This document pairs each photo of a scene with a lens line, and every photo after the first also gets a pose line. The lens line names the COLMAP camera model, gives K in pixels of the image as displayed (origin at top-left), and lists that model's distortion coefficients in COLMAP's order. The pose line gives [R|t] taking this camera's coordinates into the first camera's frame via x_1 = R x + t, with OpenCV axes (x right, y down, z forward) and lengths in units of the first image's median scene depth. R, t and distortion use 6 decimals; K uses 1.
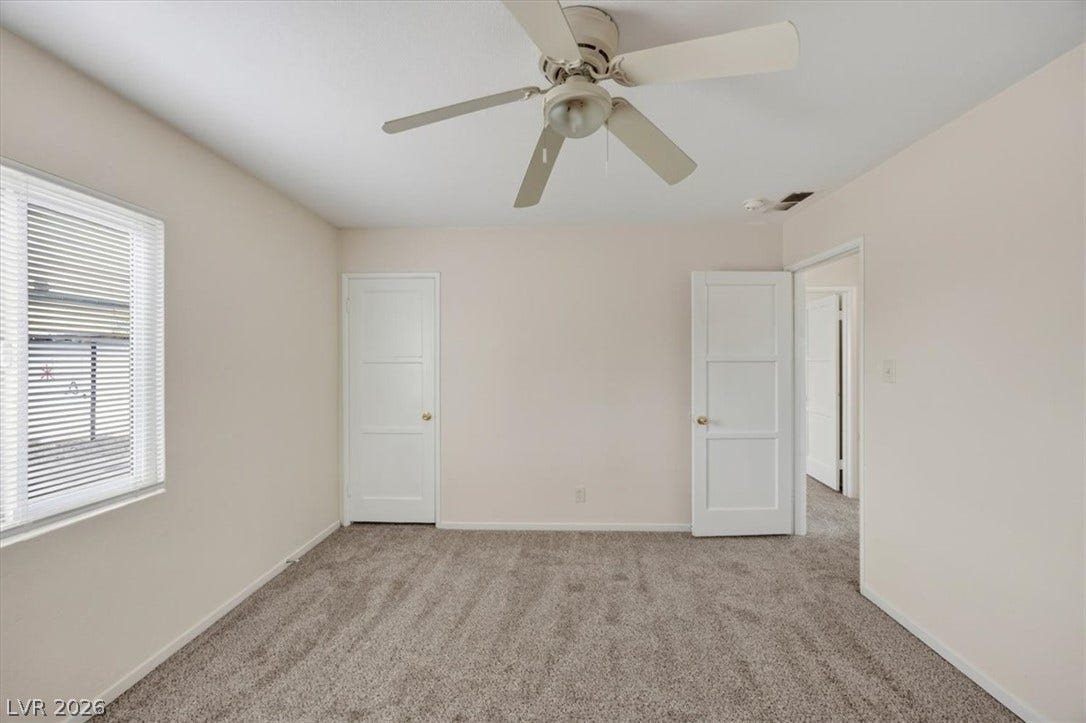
lens RADIAL K [[409.5, 0, 543.0], [0, 409.5, 361.5], [0, 0, 1]] dist [-0.003815, -0.000158]
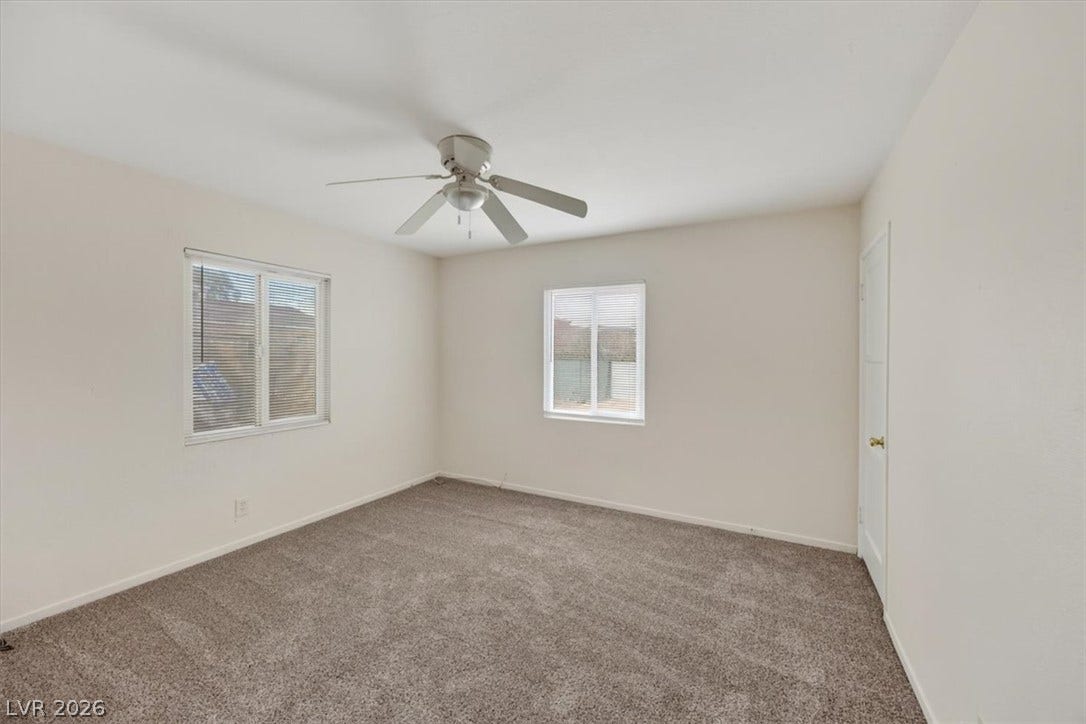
lens RADIAL K [[409.5, 0, 543.0], [0, 409.5, 362.0], [0, 0, 1]] dist [-0.003815, -0.000158]
pose [[-0.465012, 0.007215, -0.885275, 0.974395], [-0.003570, 0.999943, 0.010024, 0.006966], [0.885297, 0.007822, -0.464960, 1.466095]]
